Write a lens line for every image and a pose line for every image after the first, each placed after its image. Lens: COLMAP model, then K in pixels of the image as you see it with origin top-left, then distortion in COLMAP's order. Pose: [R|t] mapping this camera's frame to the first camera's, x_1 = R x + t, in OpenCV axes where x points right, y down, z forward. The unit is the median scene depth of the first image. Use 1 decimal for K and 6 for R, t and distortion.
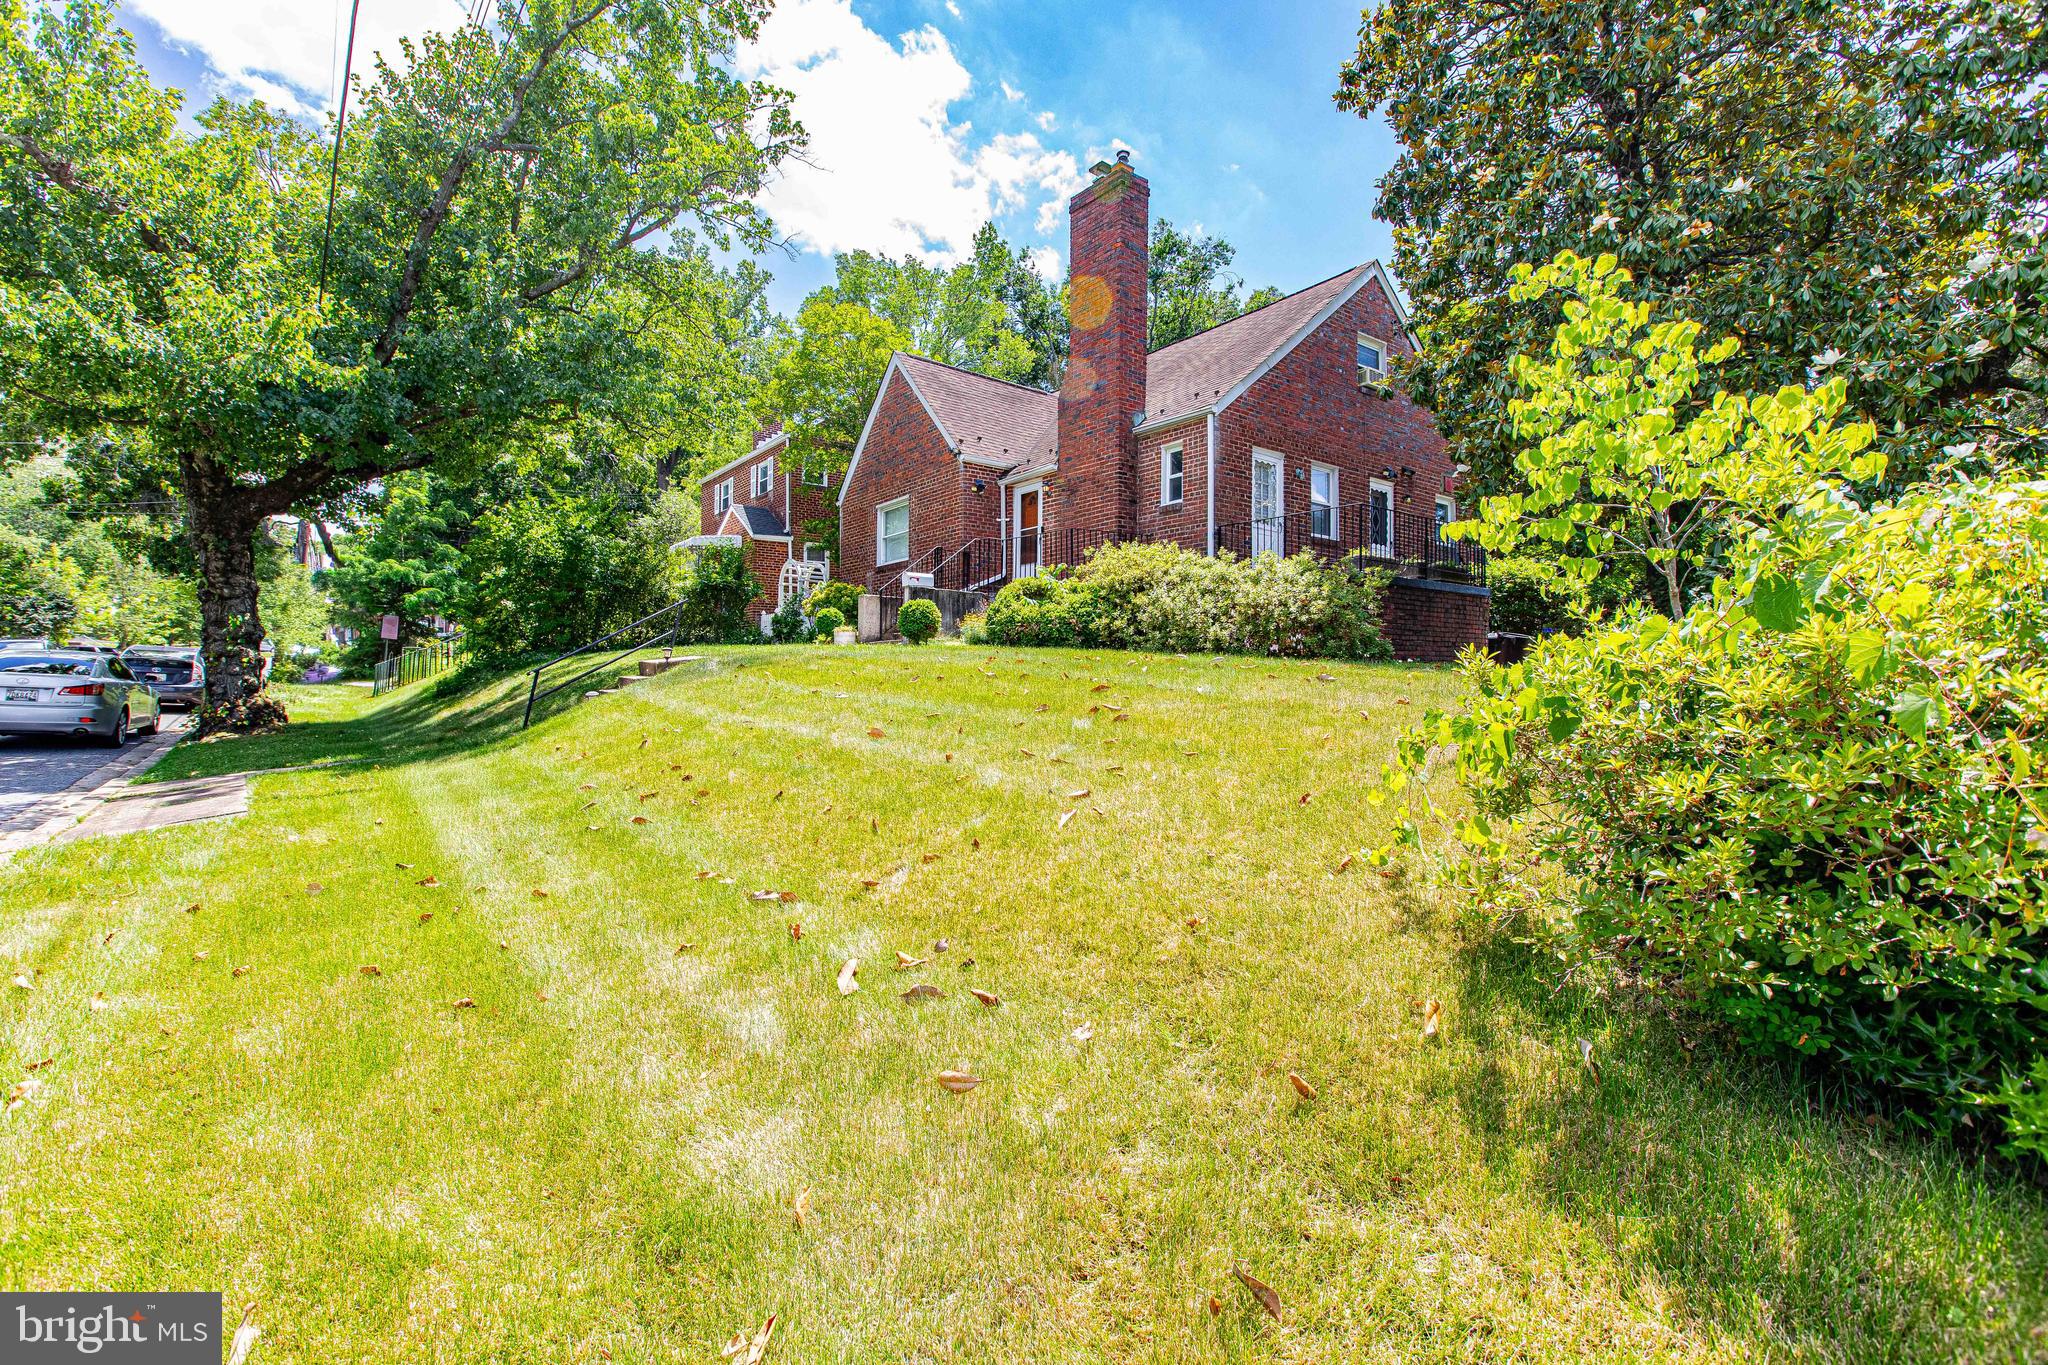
lens RADIAL K [[911.3, 0, 1024.0], [0, 911.3, 682.5], [0, 0, 1]] dist [-0.002159, -0.000180]
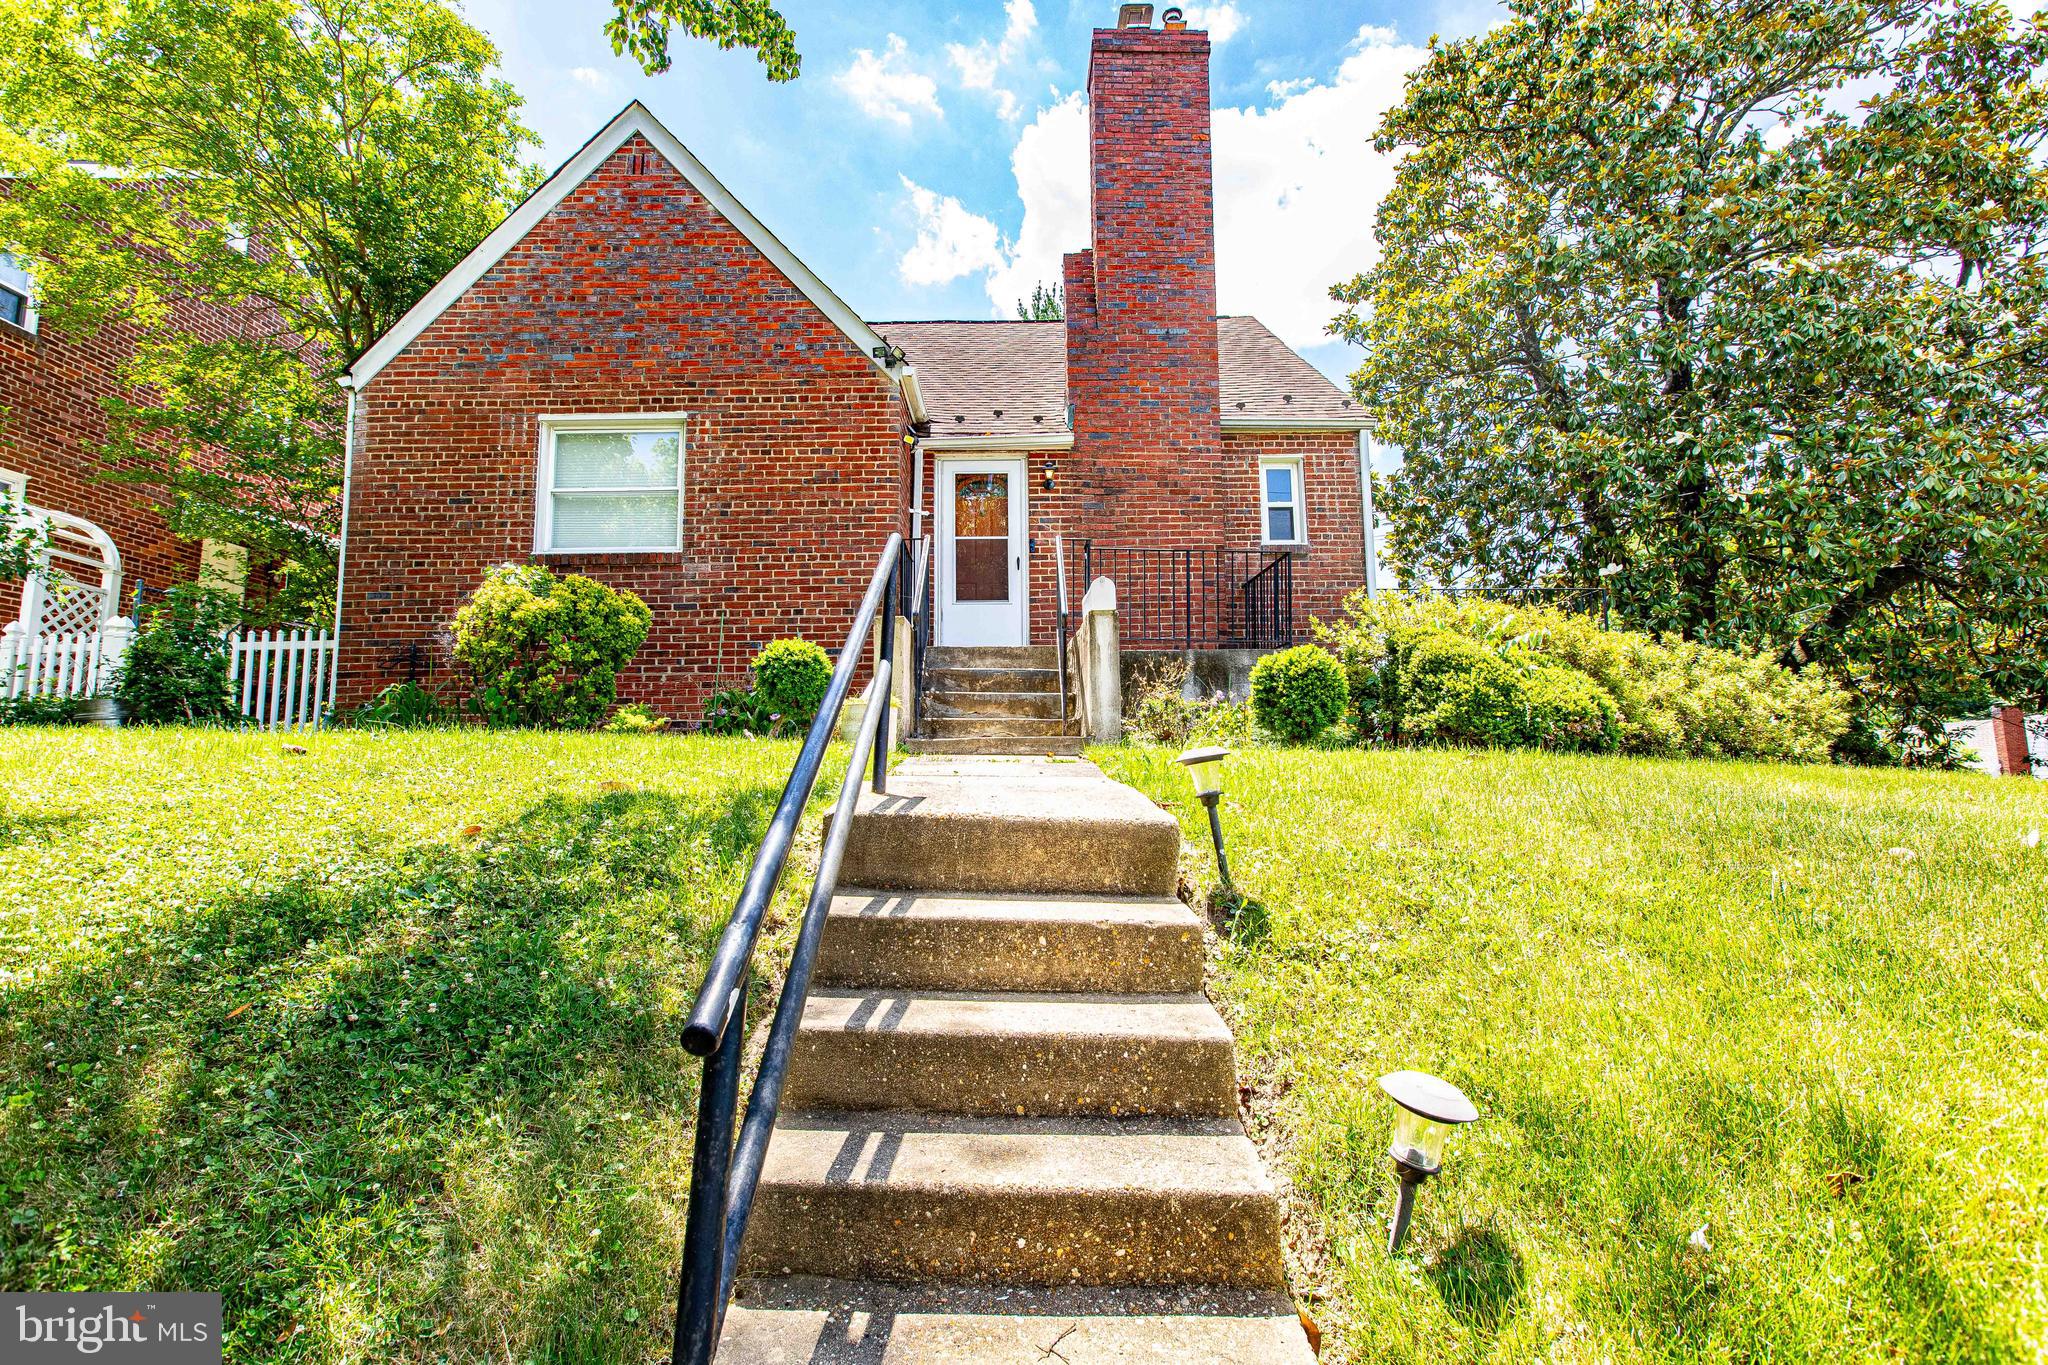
lens RADIAL K [[941.6, 0, 1024.0], [0, 941.6, 682.5], [0, 0, 1]] dist [-0.002196, 0.000091]
pose [[0.627892, 0.090743, 0.772992, -0.405490], [0.000808, 0.993103, -0.117239, -0.017193], [-0.778300, 0.074238, 0.623489, 0.636640]]
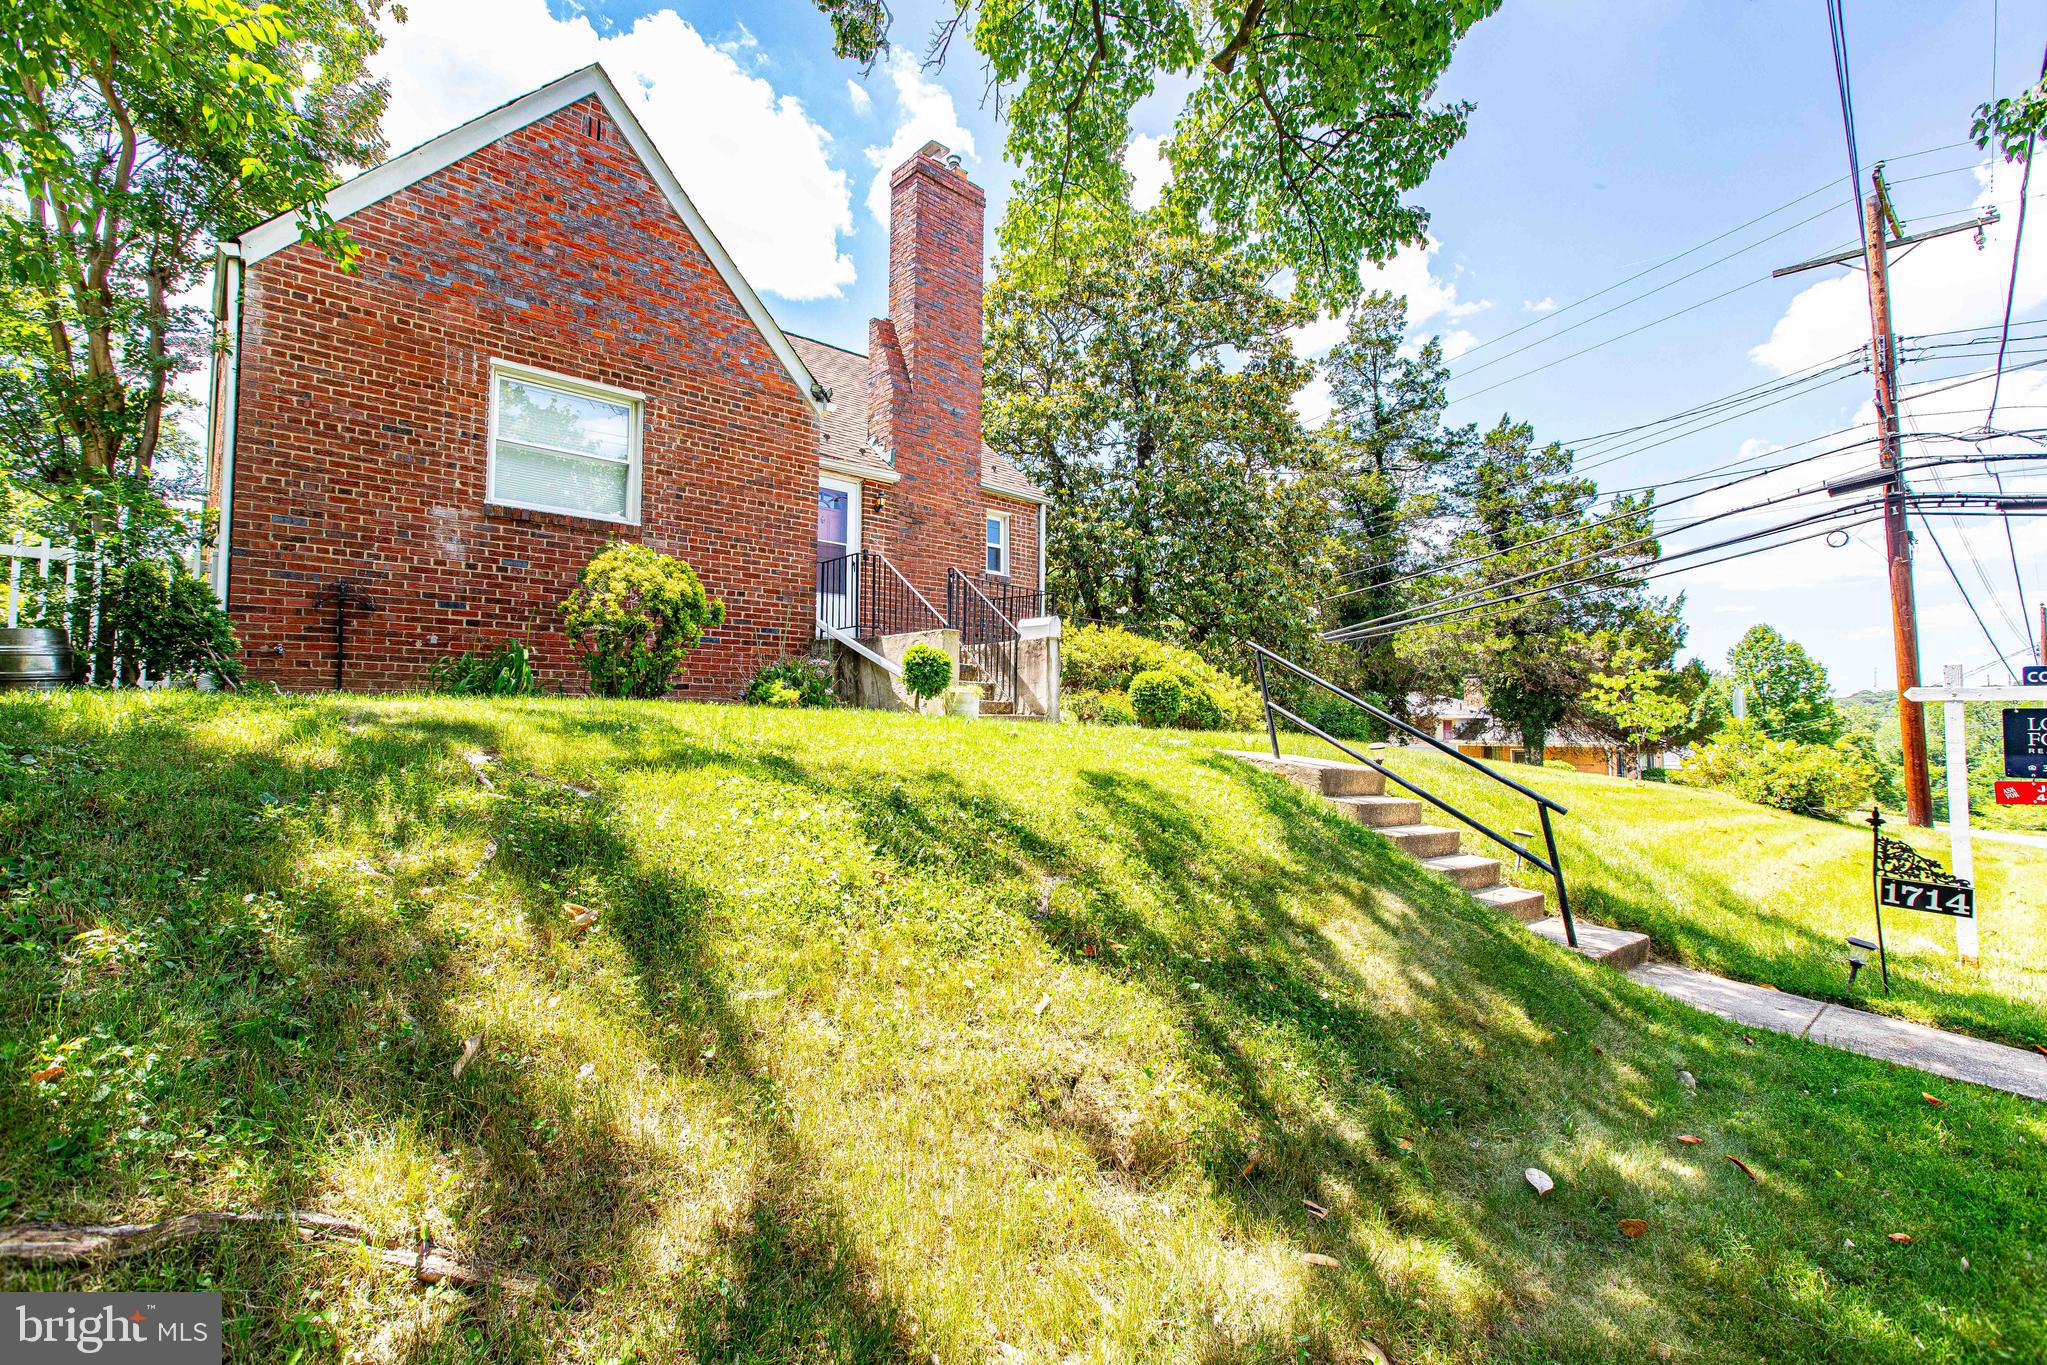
lens RADIAL K [[910.9, 0, 1023.5], [0, 910.9, 682.5], [0, 0, 1]] dist [-0.002159, -0.000180]
pose [[-0.060982, 0.057244, 0.996496, -0.670815], [-0.013792, 0.998210, -0.058187, -0.027190], [-0.998044, -0.017292, -0.060084, 0.894759]]
